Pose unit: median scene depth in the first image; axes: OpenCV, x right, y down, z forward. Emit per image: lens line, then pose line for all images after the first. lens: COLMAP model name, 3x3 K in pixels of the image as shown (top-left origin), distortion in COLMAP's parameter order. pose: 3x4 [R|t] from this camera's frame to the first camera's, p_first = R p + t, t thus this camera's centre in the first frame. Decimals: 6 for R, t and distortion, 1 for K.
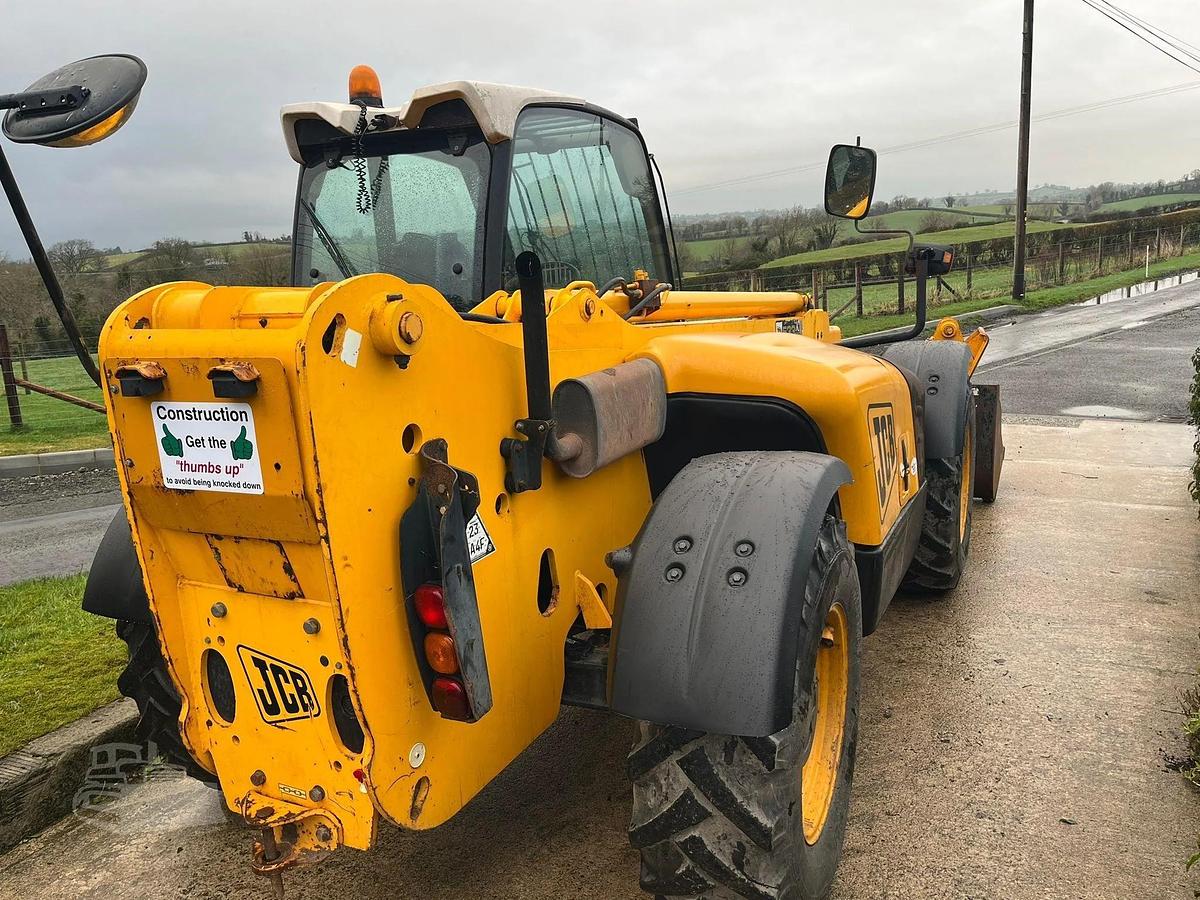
lens RADIAL K [[790.3, 0, 587.8], [0, 790.3, 445.2], [0, 0, 1]] dist [-0.003418, -0.001682]
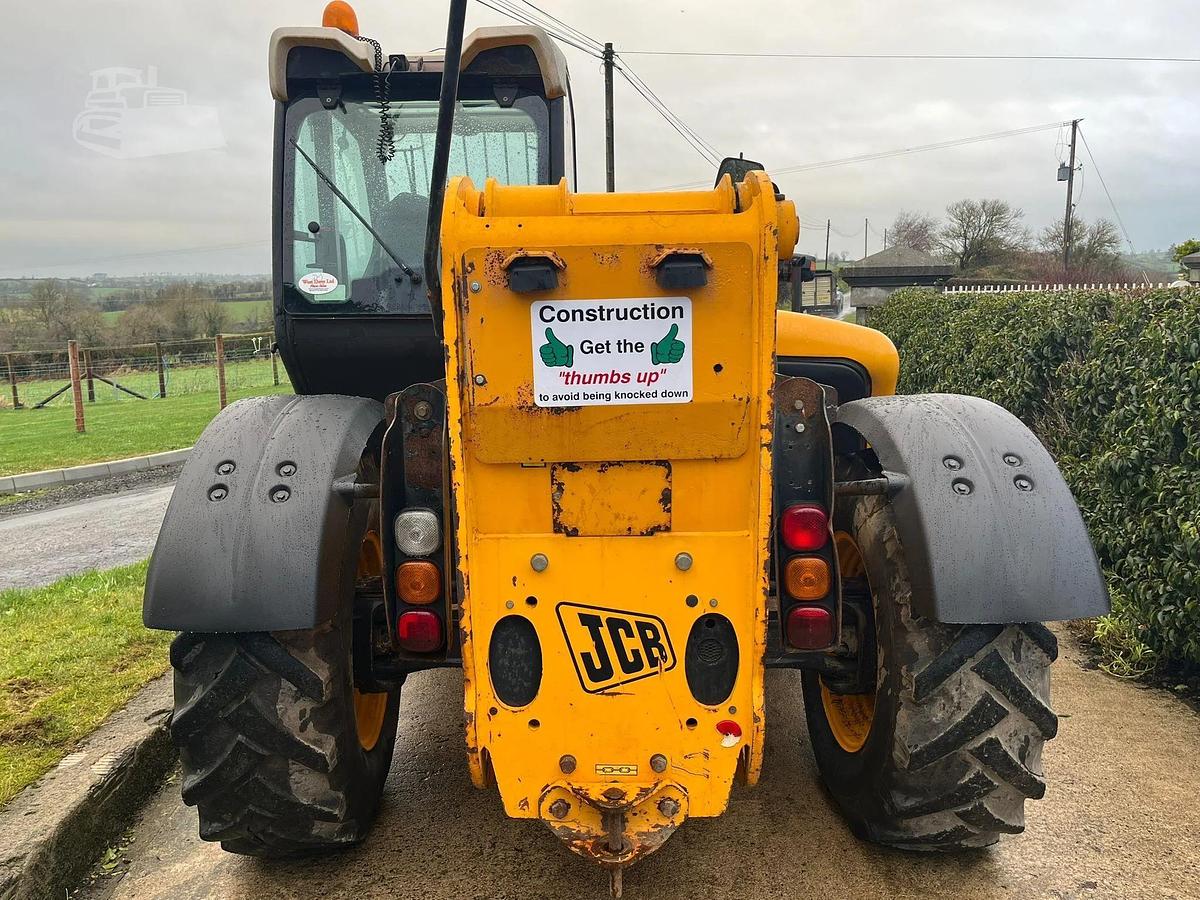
lens RADIAL K [[809.5, 0, 599.9], [0, 809.5, 437.9], [0, 0, 1]] dist [0.004703, -0.003107]
pose [[0.929848, -0.032855, 0.366475, -0.743365], [0.052275, 0.997698, -0.043193, 0.120113], [-0.364213, 0.059320, 0.929425, 0.170874]]
